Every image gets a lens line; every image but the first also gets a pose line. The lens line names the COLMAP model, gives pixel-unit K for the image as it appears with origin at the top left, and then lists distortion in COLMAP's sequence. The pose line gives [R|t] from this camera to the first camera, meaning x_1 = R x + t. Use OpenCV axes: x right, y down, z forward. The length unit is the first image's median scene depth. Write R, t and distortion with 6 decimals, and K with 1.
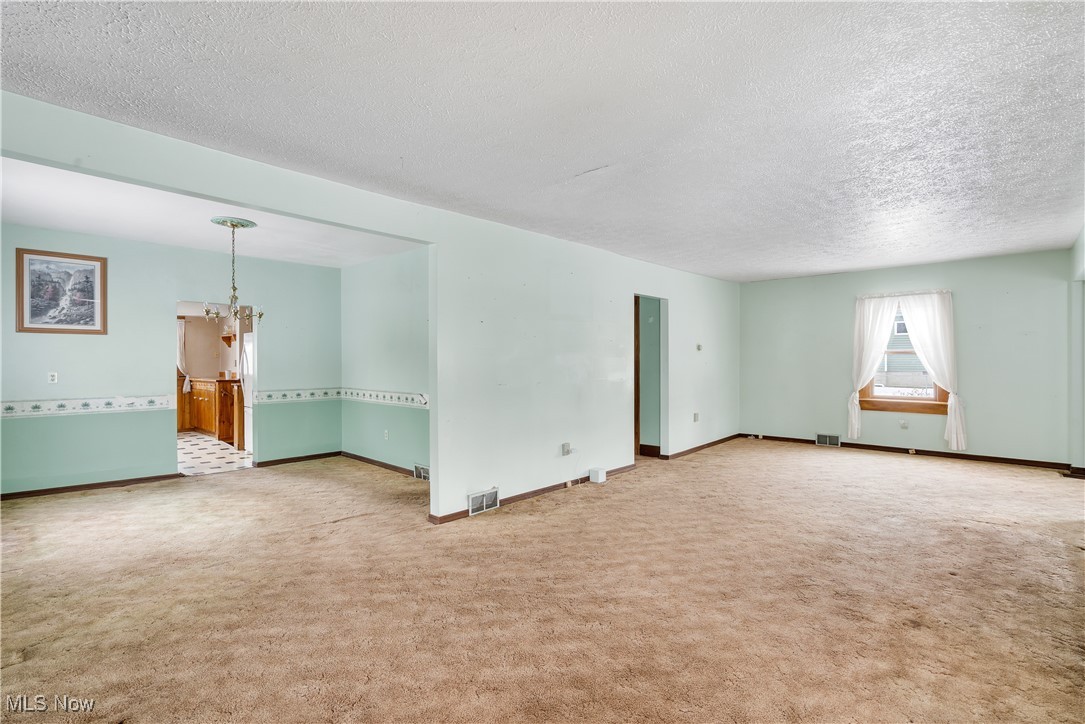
lens RADIAL K [[500.8, 0, 544.4], [0, 500.8, 365.6], [0, 0, 1]] dist [0.000071, -0.000466]
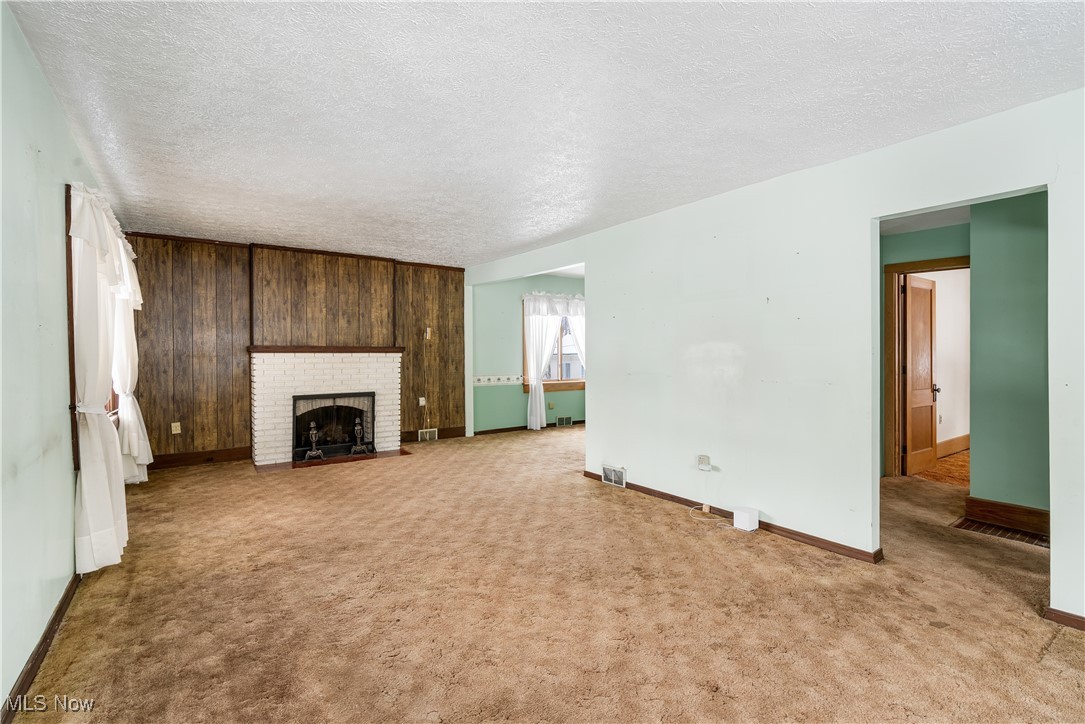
lens RADIAL K [[506.7, 0, 565.8], [0, 506.7, 356.4], [0, 0, 1]] dist [-0.001347, 0.000055]
pose [[-0.161339, 0.011145, -0.986836, 0.905242], [-0.004389, 0.999918, 0.012011, -0.008209], [0.986889, 0.006269, -0.161277, 0.961435]]
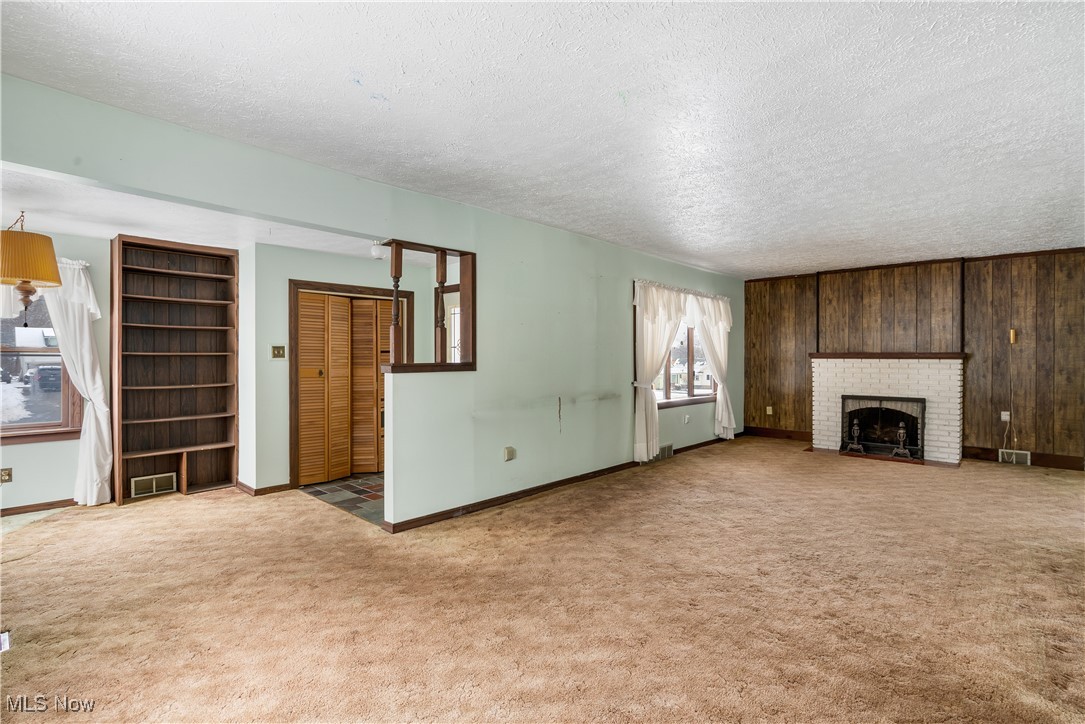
lens RADIAL K [[516.6, 0, 563.0], [0, 516.6, 359.3], [0, 0, 1]] dist [-0.005774, 0.001693]
pose [[-0.999326, 0.001578, -0.036684, 0.663474], [0.001248, 0.999959, 0.009022, -0.011847], [0.036696, 0.008971, -0.999286, 1.543756]]
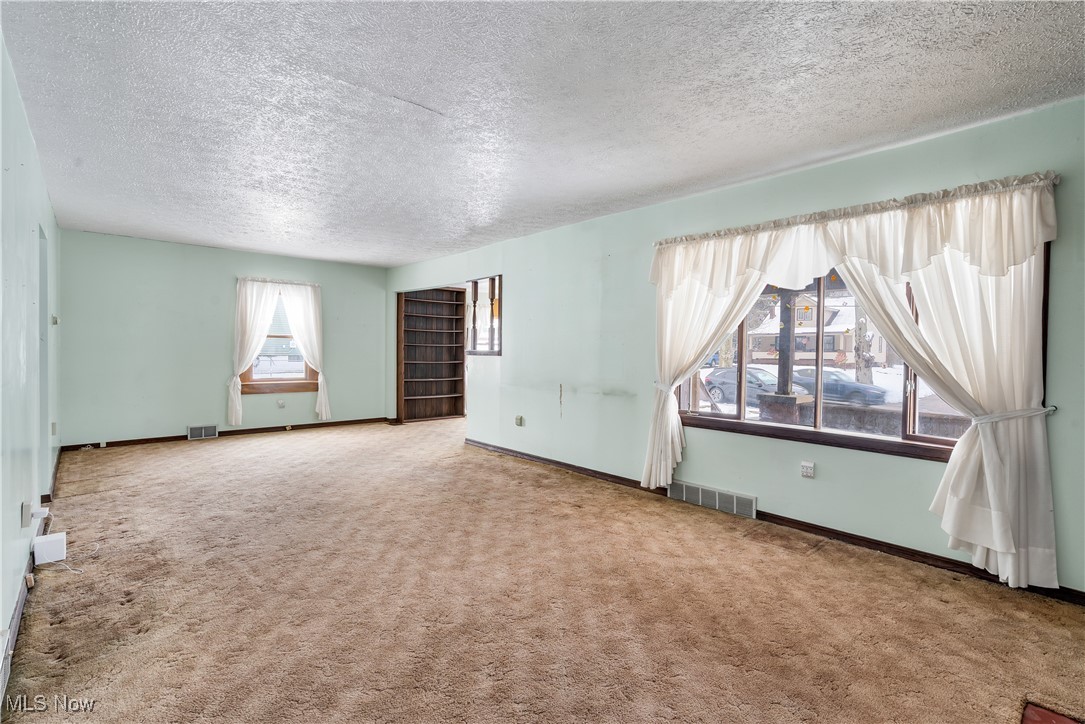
lens RADIAL K [[516.6, 0, 556.7], [0, 516.6, 362.7], [0, 0, 1]] dist [-0.005774, 0.001693]
pose [[0.071744, -0.024129, 0.997131, -0.458456], [-0.003445, 0.999695, 0.024439, 0.000061], [-0.997417, -0.005188, 0.071640, 0.456140]]
